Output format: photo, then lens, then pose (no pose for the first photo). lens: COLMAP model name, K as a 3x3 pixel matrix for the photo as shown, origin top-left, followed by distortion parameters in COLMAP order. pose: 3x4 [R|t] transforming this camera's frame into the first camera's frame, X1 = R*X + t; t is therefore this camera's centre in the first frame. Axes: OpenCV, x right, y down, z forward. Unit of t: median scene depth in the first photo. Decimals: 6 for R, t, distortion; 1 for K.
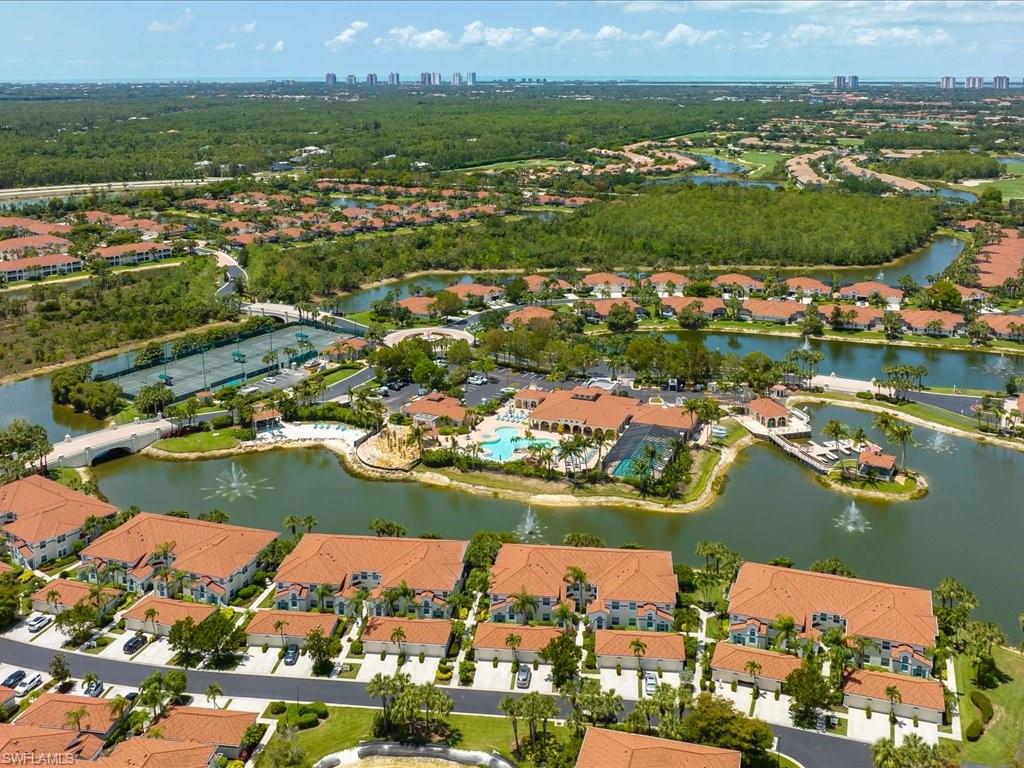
lens RADIAL K [[751.1, 0, 512.0], [0, 751.1, 384.0], [0, 0, 1]] dist [-0.001502, 0.000407]
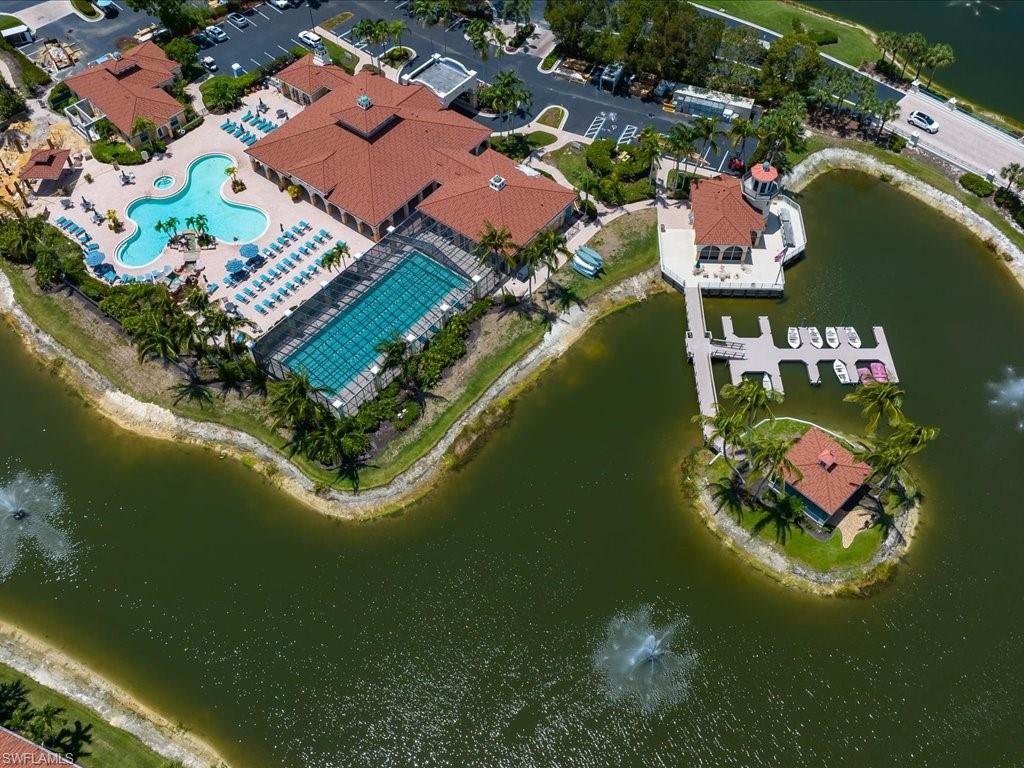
lens RADIAL K [[751.1, 0, 512.0], [0, 751.1, 384.0], [0, 0, 1]] dist [-0.001502, 0.000407]
pose [[0.970793, 0.207298, -0.120785, 0.302771], [-0.092825, 0.788763, 0.607648, -0.165546], [0.221235, -0.578688, 0.784968, 0.553344]]
